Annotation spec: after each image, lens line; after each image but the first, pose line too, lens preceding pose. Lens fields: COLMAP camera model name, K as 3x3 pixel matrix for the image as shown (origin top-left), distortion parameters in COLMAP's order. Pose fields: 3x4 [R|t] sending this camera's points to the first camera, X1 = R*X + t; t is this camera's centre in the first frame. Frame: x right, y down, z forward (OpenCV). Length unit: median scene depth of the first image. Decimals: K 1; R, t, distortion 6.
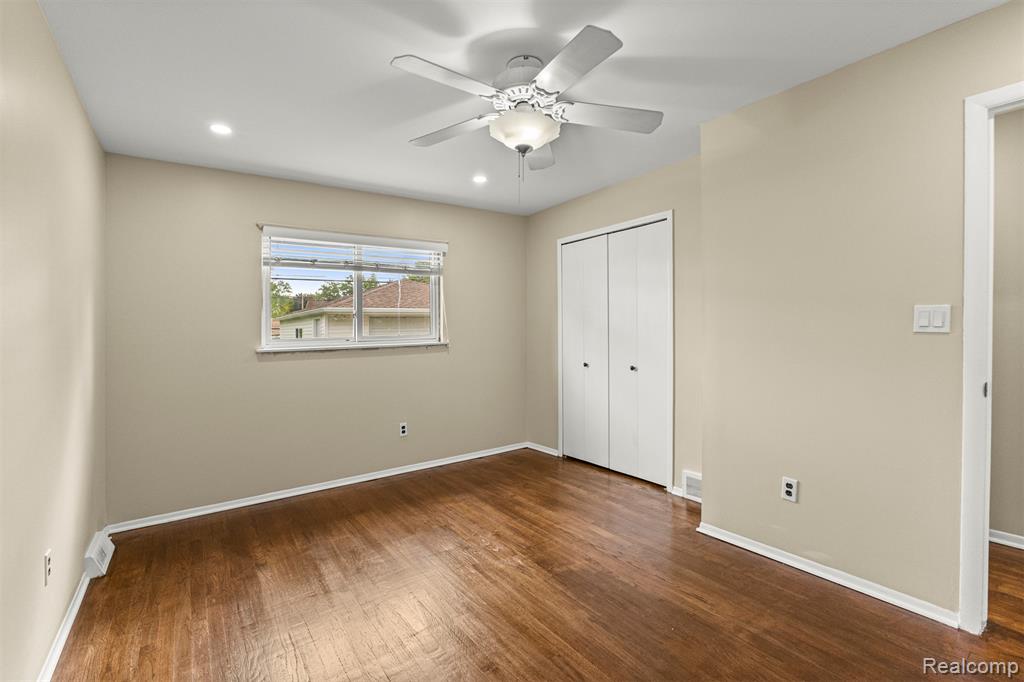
lens RADIAL K [[460.4, 0, 516.1], [0, 460.4, 337.8], [0, 0, 1]] dist [-0.005791, 0.000489]
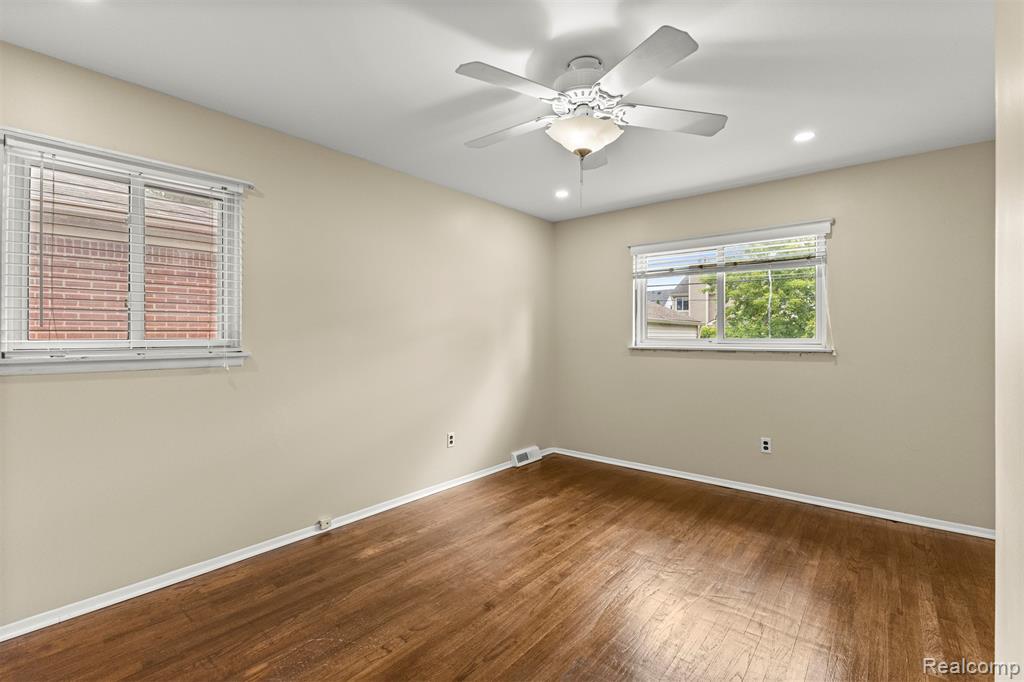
lens RADIAL K [[460.4, 0, 518.4], [0, 460.4, 337.1], [0, 0, 1]] dist [-0.005791, 0.000489]
pose [[0.255107, 0.027944, -0.966509, 0.563150], [-0.023338, 0.999469, 0.022737, -0.020055], [0.966631, 0.016757, 0.255624, 0.367011]]
